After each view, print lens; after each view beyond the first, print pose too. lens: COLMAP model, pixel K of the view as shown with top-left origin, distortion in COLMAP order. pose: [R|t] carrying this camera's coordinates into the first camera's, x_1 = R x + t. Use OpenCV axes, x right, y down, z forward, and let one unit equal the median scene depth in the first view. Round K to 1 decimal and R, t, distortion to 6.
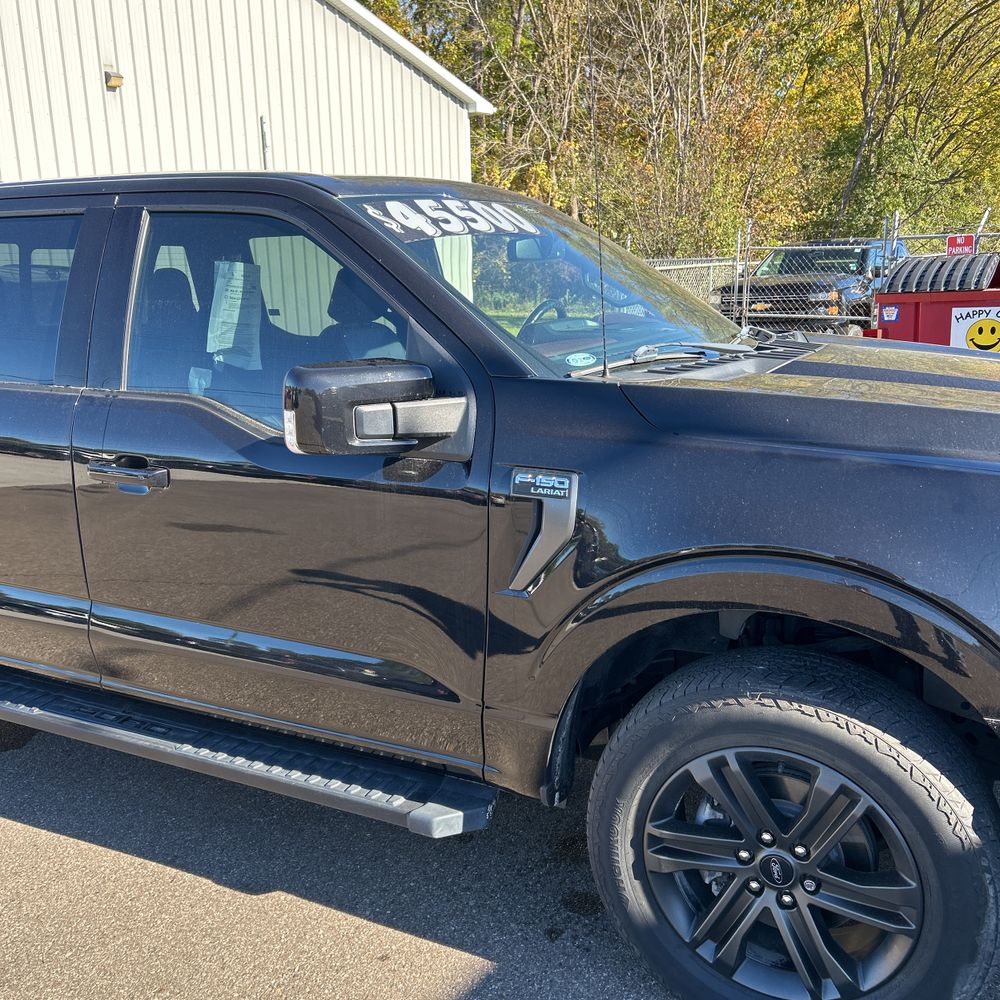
lens RADIAL K [[1012.1, 0, 495.4], [0, 1012.1, 490.7], [0, 0, 1]] dist [0.019314, -0.007152]
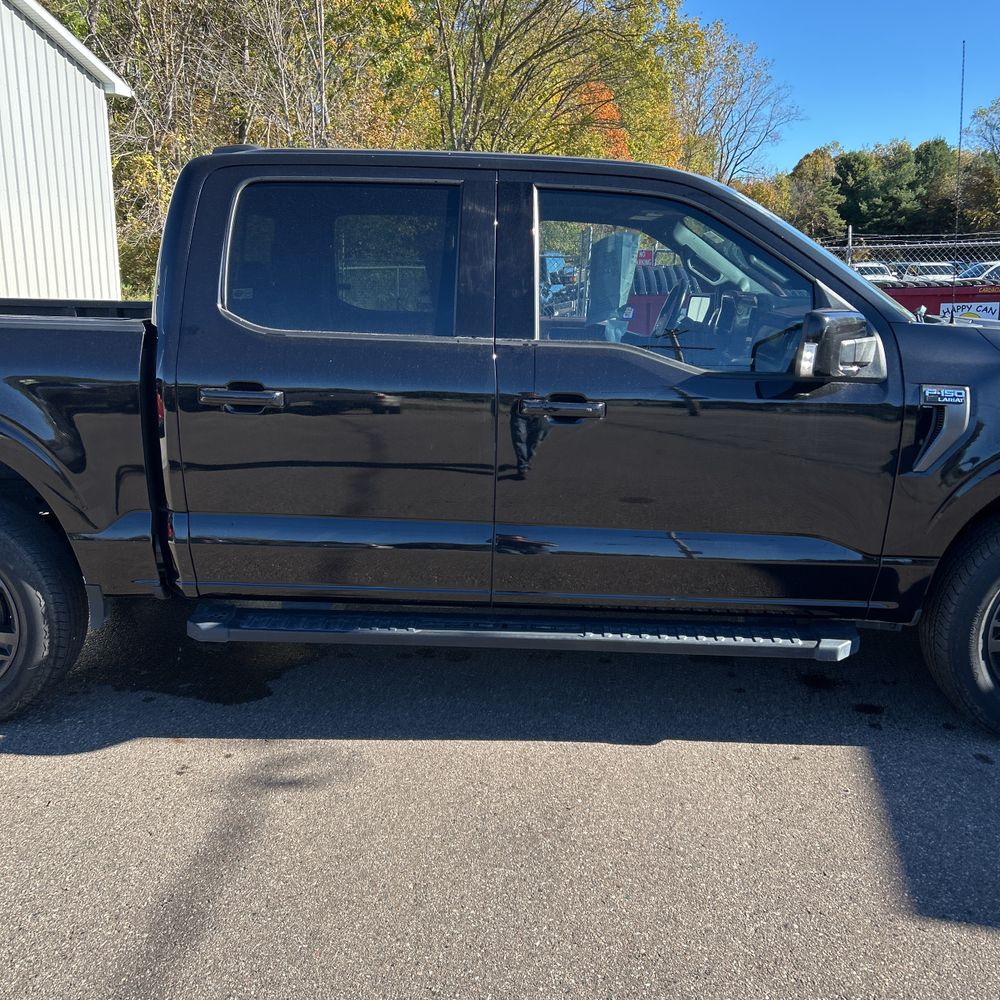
lens RADIAL K [[1006.2, 0, 496.7], [0, 1006.2, 500.3], [0, 0, 1]] dist [0.045741, -0.033669]
pose [[0.908895, -0.055296, 0.413343, -1.128233], [0.053232, 0.998446, 0.016518, 0.084427], [-0.413614, 0.006990, 0.910425, -0.062972]]
